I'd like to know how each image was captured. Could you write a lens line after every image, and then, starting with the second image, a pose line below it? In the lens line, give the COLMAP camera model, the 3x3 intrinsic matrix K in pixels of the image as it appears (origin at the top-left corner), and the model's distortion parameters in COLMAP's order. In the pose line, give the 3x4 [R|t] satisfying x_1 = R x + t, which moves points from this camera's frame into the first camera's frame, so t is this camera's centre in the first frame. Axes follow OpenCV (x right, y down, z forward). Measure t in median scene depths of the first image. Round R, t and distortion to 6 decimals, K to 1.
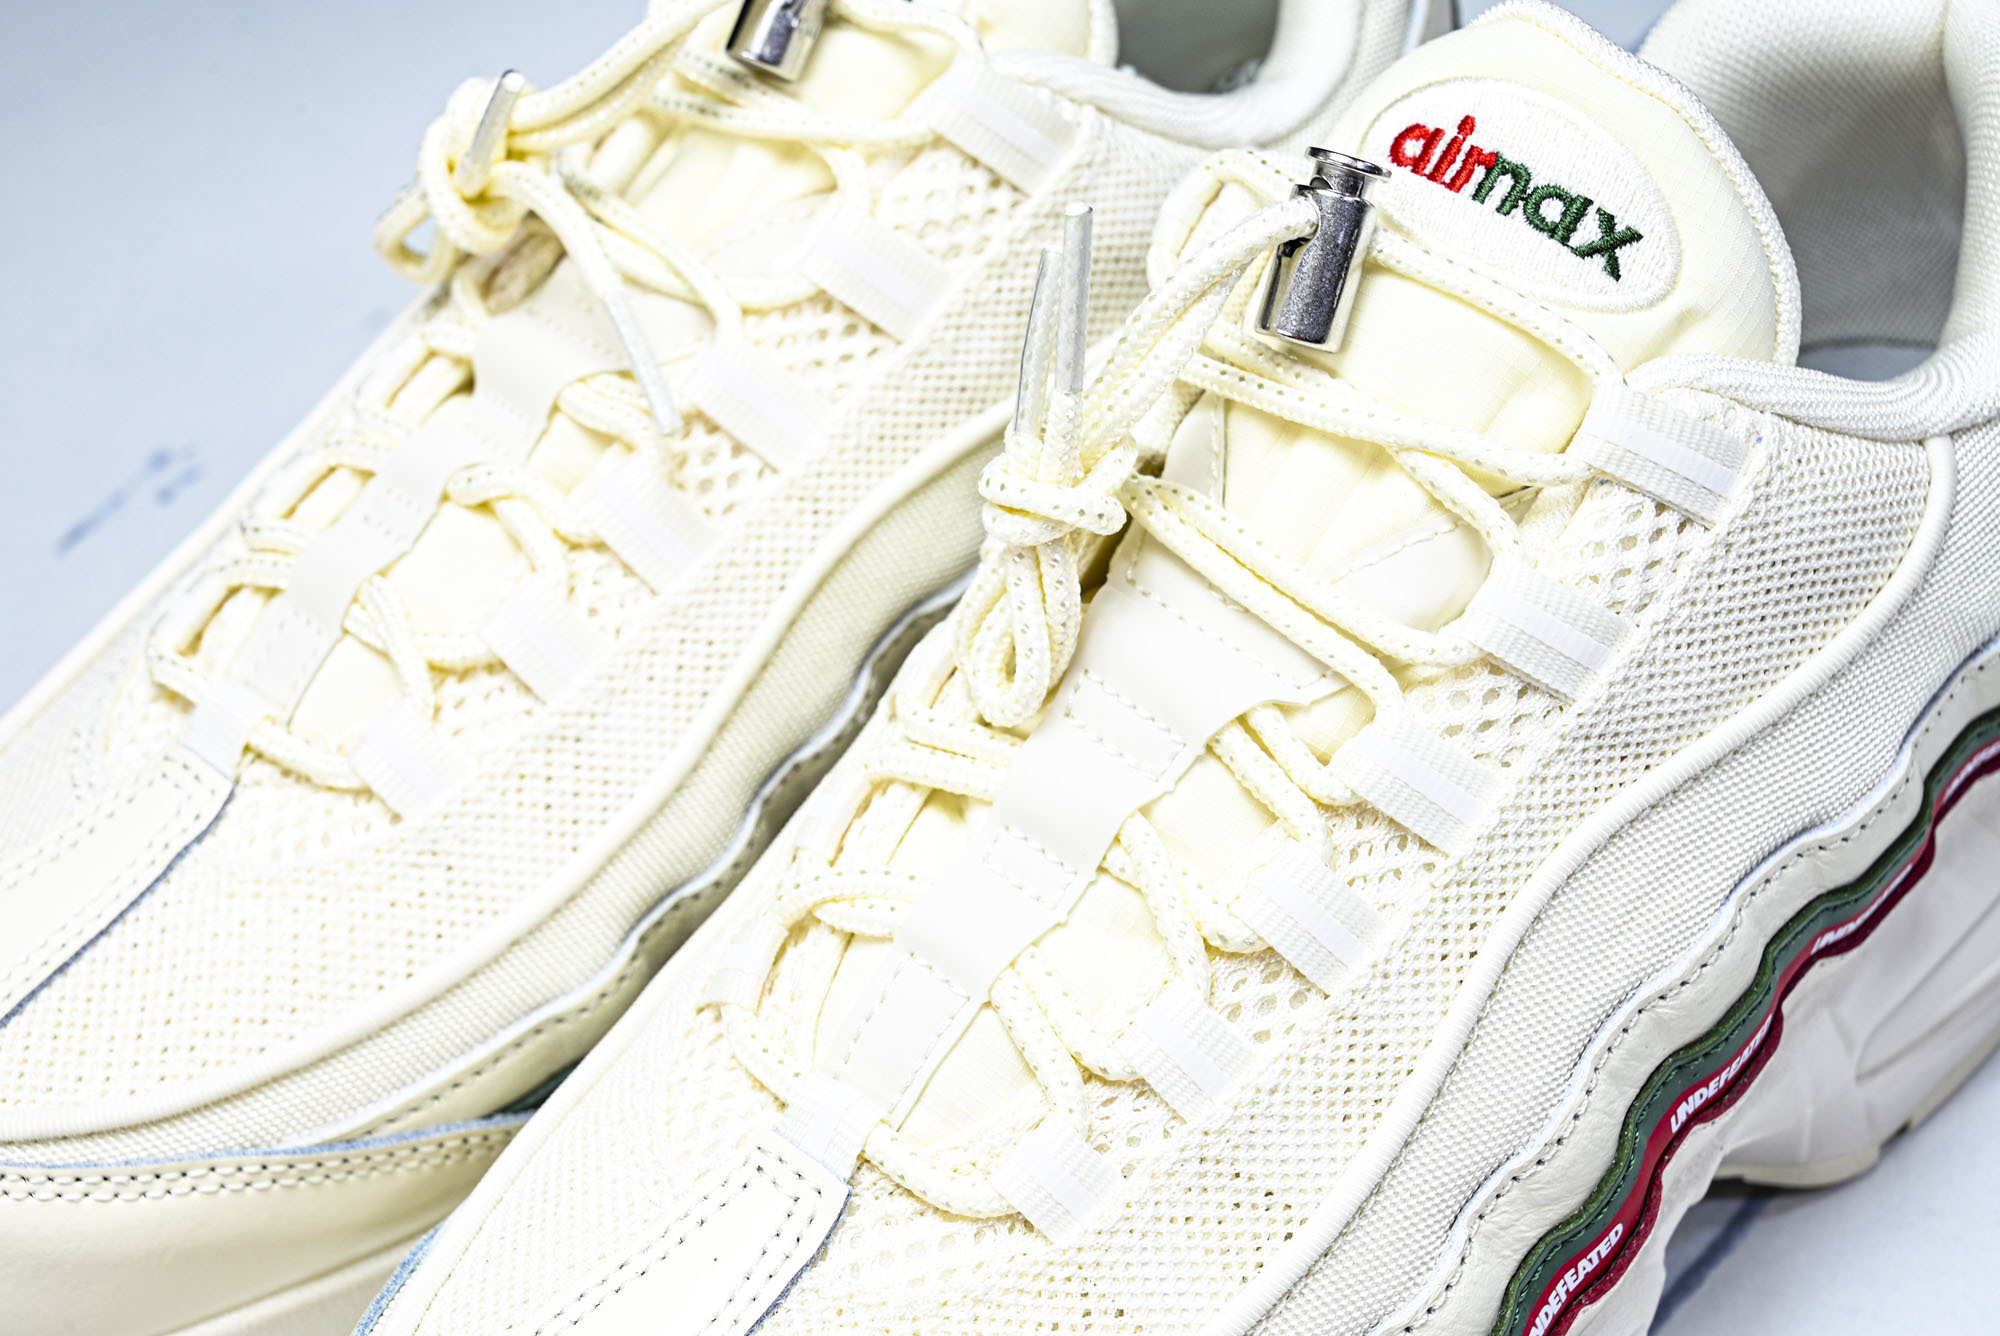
lens RADIAL K [[3701.5, 0, 1003.5], [0, 3701.5, 660.1], [0, 0, 1]] dist [-0.011393, 0.000000]
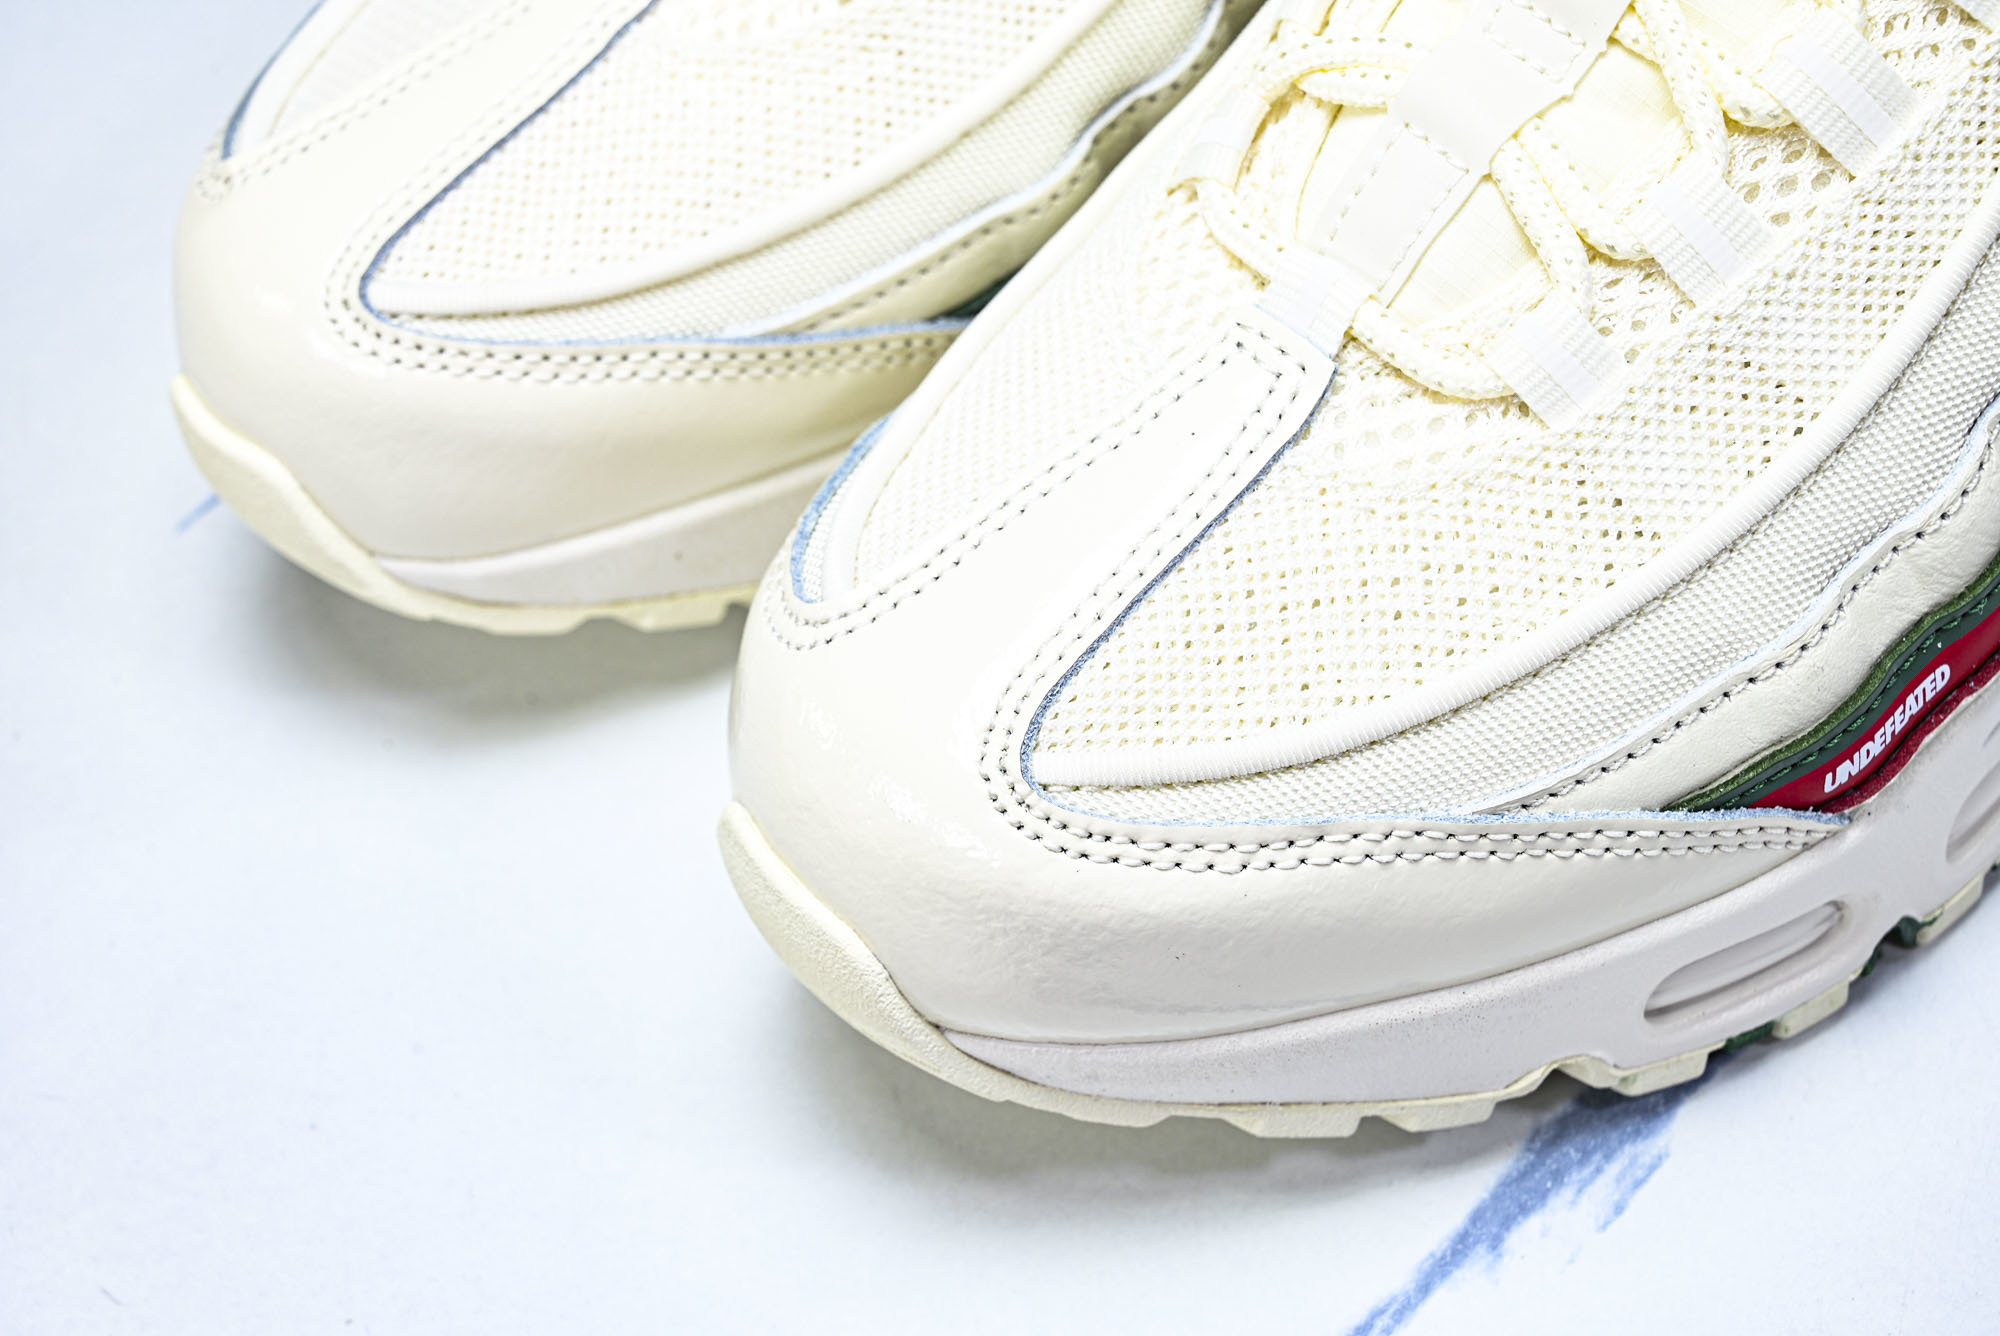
lens RADIAL K [[3701.5, 0, 1001.5], [0, 3701.5, 667.1], [0, 0, 1]] dist [-0.011393, 0.000000]
pose [[0.997262, 0.035432, -0.064915, -0.060532], [-0.026599, 0.990866, 0.132204, 0.092830], [0.069007, -0.130116, 0.989095, 0.041757]]
